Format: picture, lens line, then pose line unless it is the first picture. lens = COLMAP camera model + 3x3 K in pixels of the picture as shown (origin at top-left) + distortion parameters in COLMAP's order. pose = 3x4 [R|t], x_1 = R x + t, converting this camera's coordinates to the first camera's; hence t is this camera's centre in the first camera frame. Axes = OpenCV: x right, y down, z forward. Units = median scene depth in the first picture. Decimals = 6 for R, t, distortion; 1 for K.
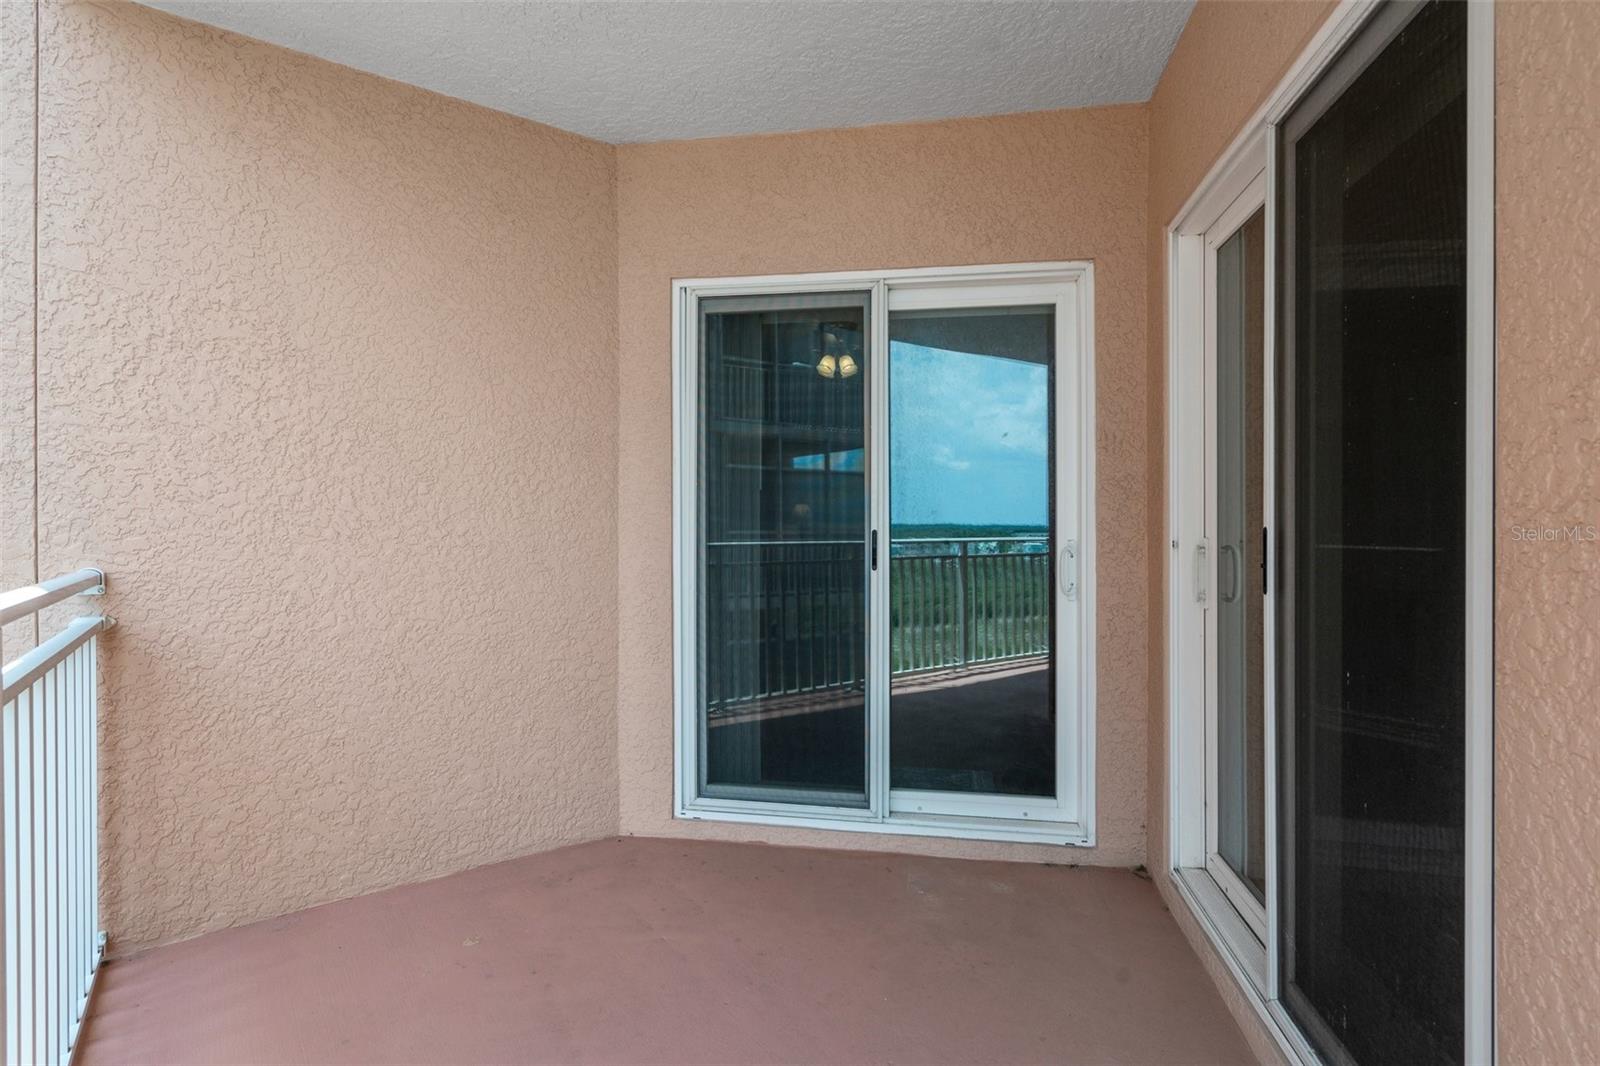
lens RADIAL K [[790.8, 0, 788.2], [0, 790.8, 536.7], [0, 0, 1]] dist [0.000688, 0.001039]
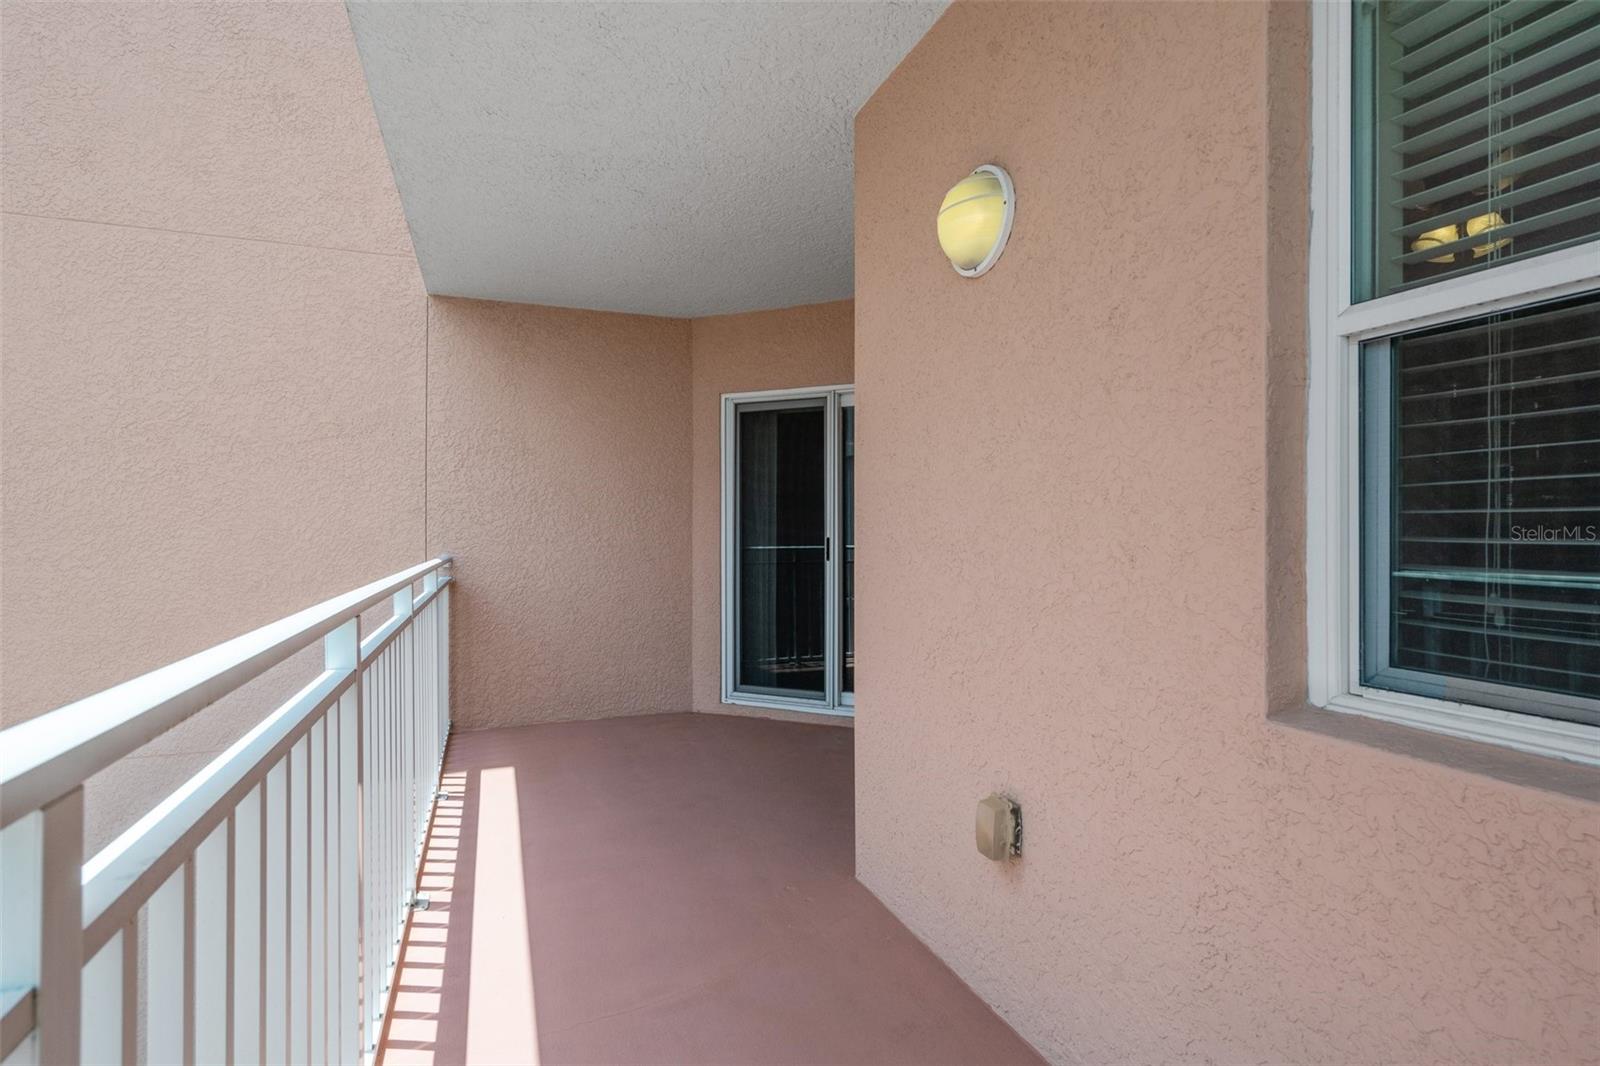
lens RADIAL K [[790.8, 0, 788.2], [0, 790.8, 536.7], [0, 0, 1]] dist [0.000688, 0.001039]
pose [[0.965962, -0.001657, -0.258678, 0.467896], [-0.000427, 0.999968, -0.008001, 0.003932], [0.258683, 0.007840, 0.965931, -0.673978]]
